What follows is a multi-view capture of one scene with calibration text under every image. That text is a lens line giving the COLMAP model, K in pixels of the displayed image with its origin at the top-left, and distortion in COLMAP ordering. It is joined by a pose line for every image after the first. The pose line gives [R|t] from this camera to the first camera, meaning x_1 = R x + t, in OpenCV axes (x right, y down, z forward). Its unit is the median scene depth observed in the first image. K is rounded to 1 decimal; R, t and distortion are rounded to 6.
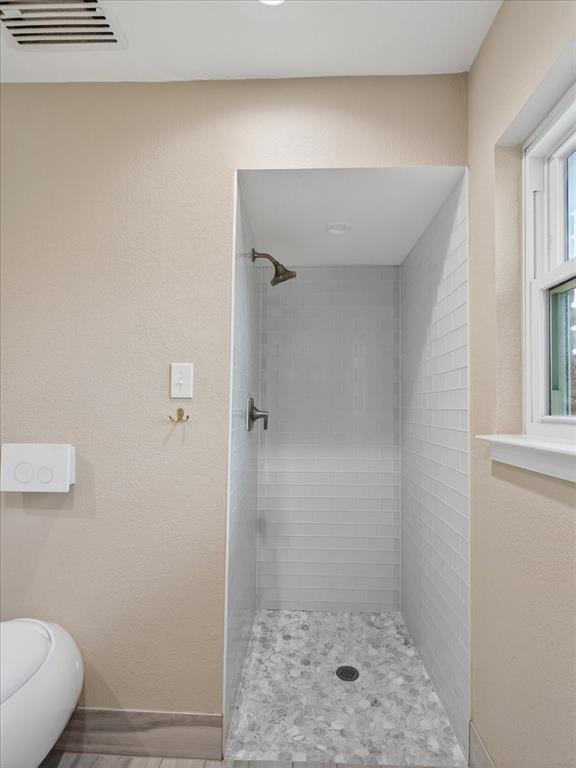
lens RADIAL K [[384.4, 0, 286.7], [0, 384.4, 368.6], [0, 0, 1]] dist [-0.006437, 0.002161]
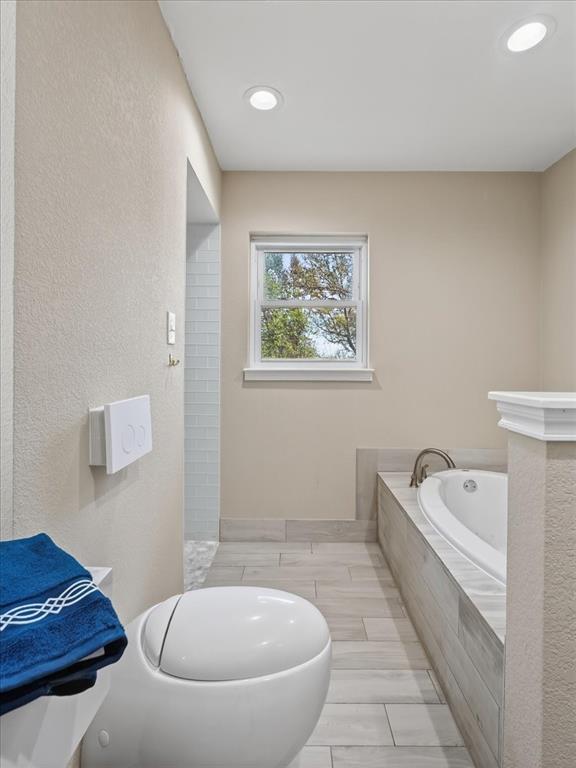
lens RADIAL K [[384.4, 0, 286.7], [0, 384.4, 368.6], [0, 0, 1]] dist [-0.006437, 0.002161]
pose [[-0.026025, -0.019353, 0.999474, -1.365778], [-0.057633, 0.998179, 0.017827, 0.109260], [-0.997999, -0.057138, -0.027093, 0.718927]]
